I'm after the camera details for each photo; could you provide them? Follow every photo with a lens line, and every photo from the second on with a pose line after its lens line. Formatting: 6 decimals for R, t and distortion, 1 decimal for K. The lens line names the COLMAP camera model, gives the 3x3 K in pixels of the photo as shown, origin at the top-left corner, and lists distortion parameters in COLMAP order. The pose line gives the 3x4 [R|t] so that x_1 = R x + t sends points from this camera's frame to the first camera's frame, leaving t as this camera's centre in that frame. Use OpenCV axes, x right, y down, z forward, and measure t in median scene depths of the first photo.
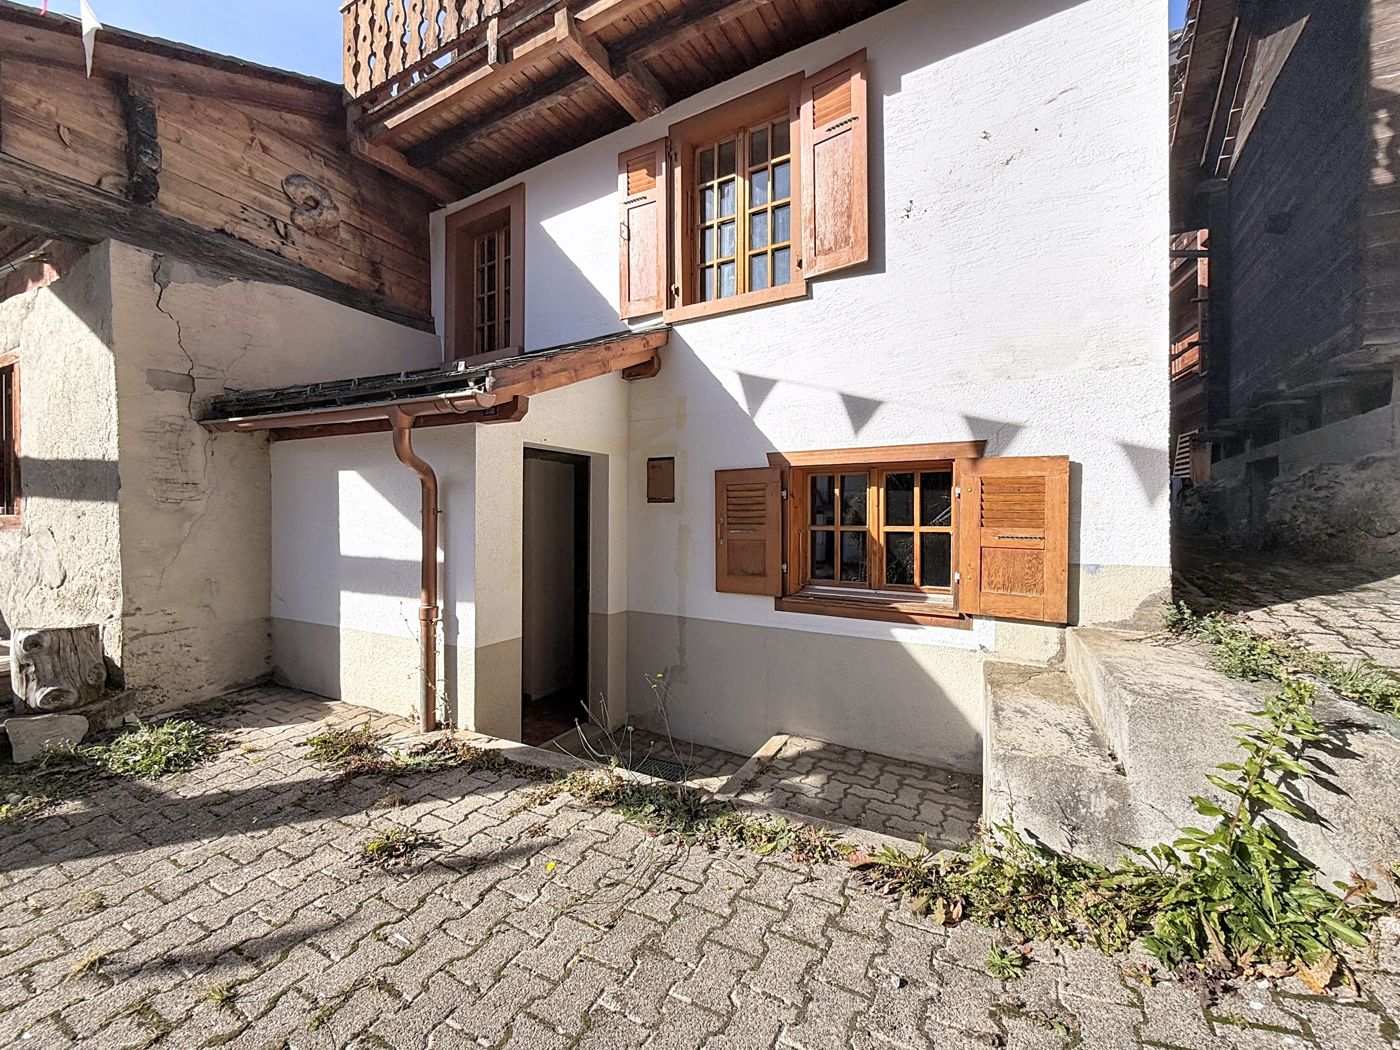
lens RADIAL K [[604.7, 0, 700.5], [0, 604.7, 499.7], [0, 0, 1]] dist [-0.000155, 0.000043]
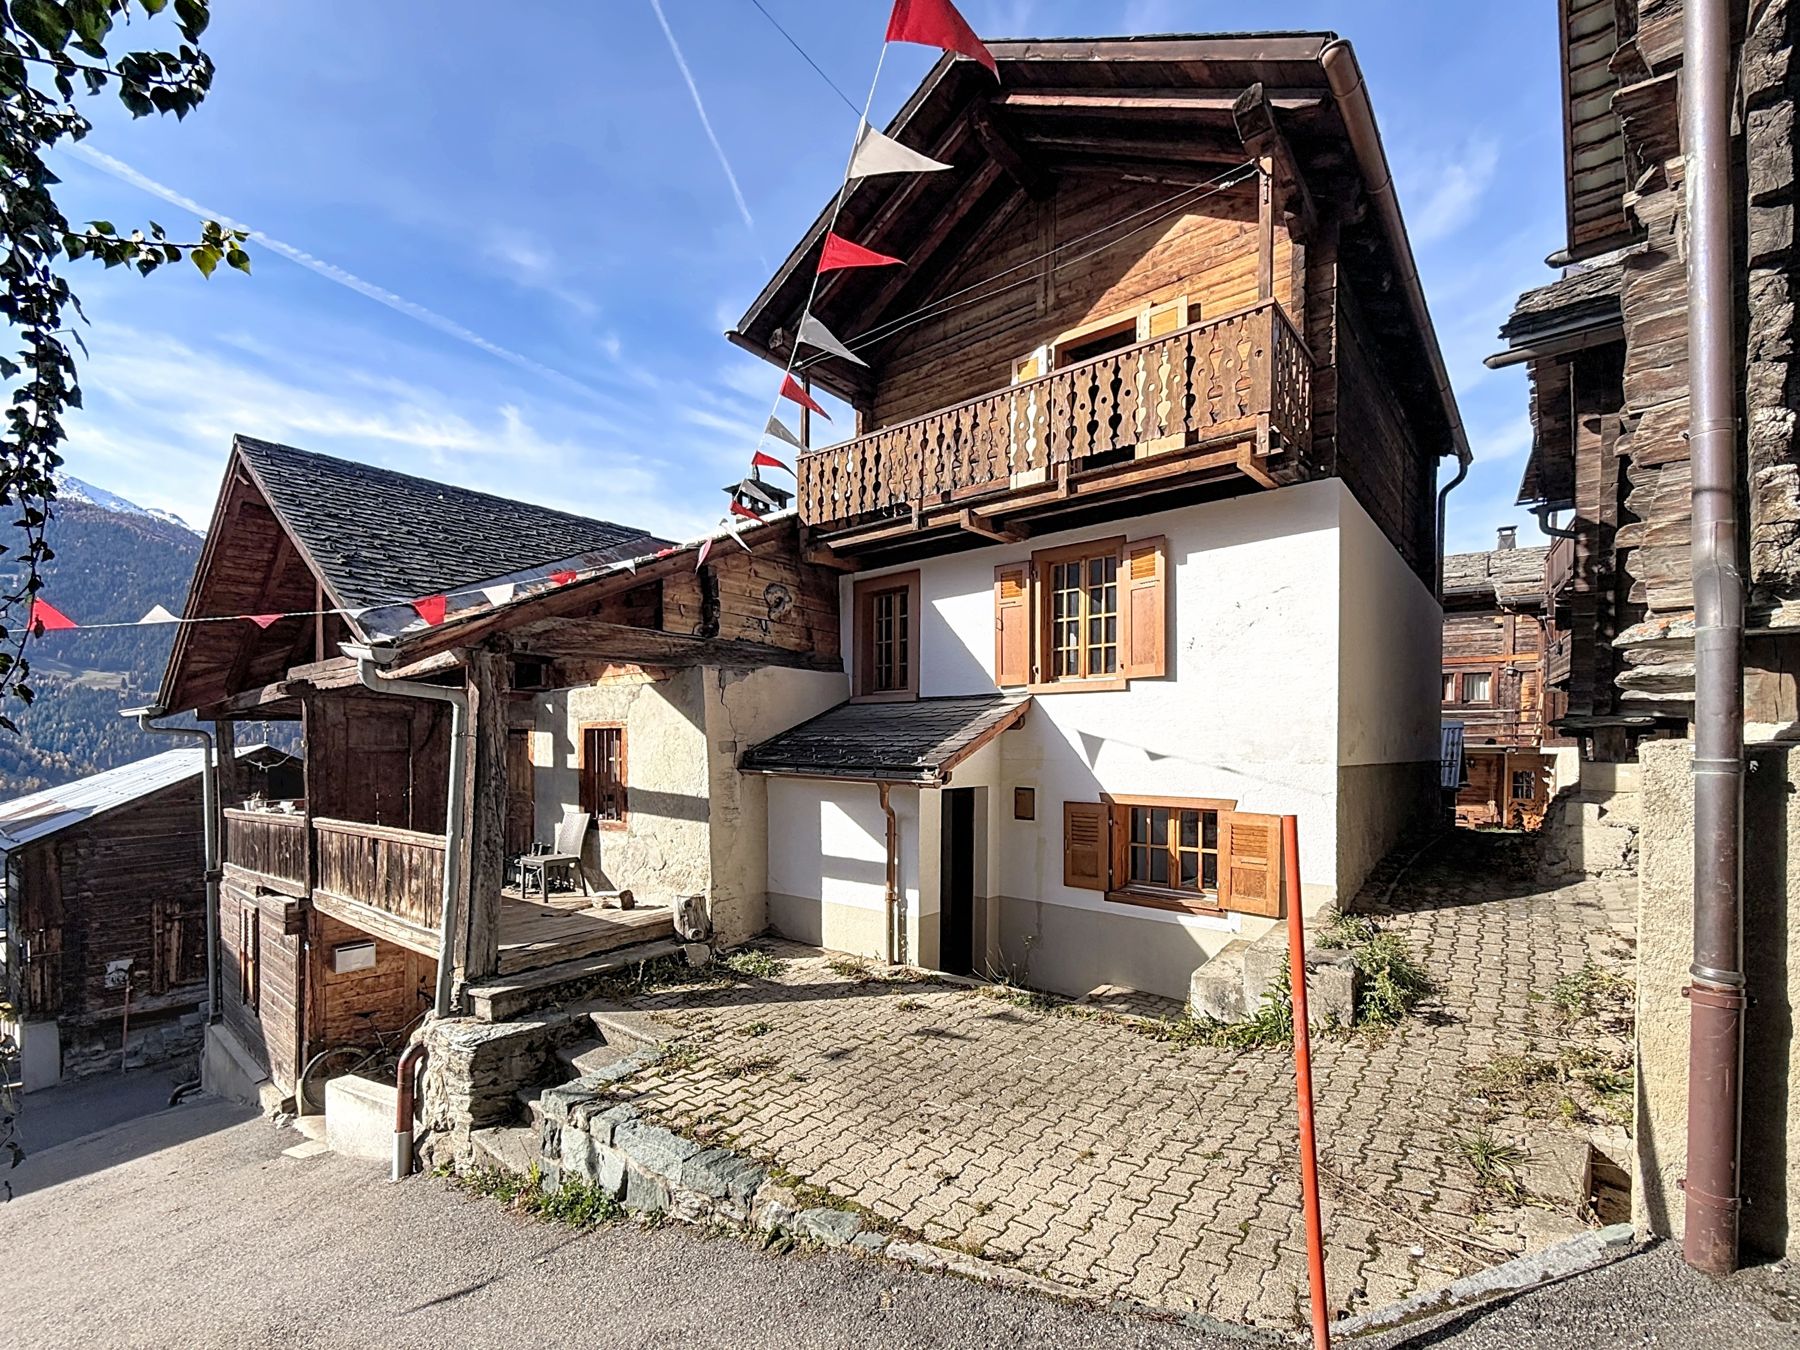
lens RADIAL K [[783.3, 0, 924.3], [0, 783.3, 730.6], [0, 0, 1]] dist [0.000049, 0.000020]
pose [[0.987218, 0.004502, -0.159311, -0.008635], [-0.005796, 0.999954, -0.007661, -0.239098], [0.159269, 0.008486, 0.987199, -1.072997]]
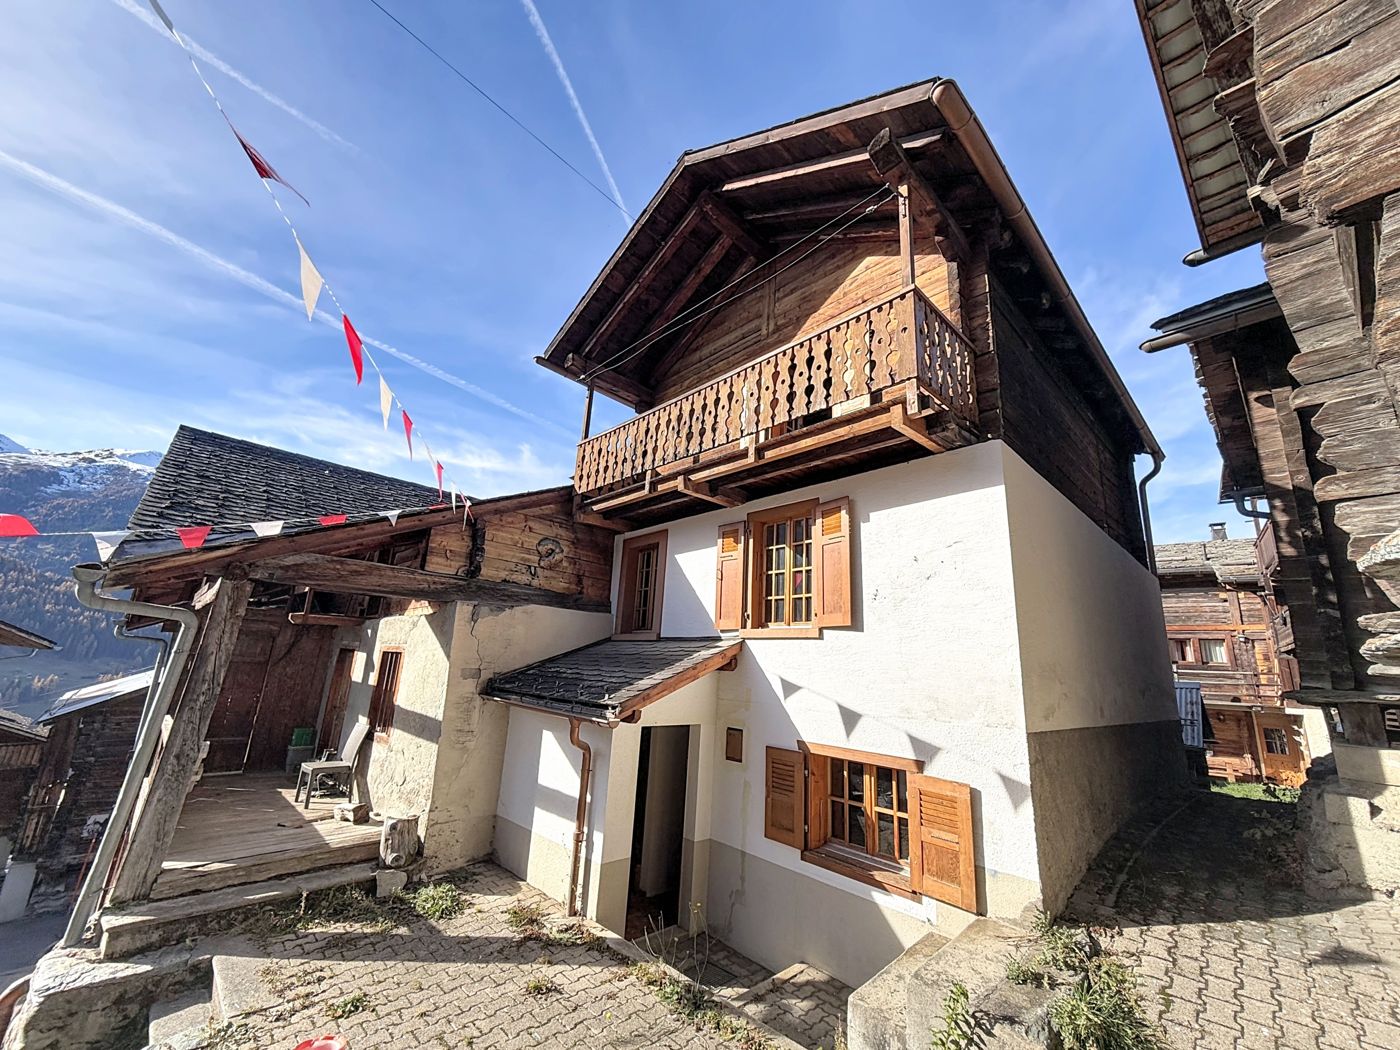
lens RADIAL K [[553.8, 0, 692.6], [0, 553.8, 513.0], [0, 0, 1]] dist [-0.000599, 0.000138]
pose [[0.957418, -0.023694, -0.287732, 0.307071], [-0.055590, 0.962848, -0.264262, -0.274178], [0.283303, 0.269004, 0.920530, -0.551235]]
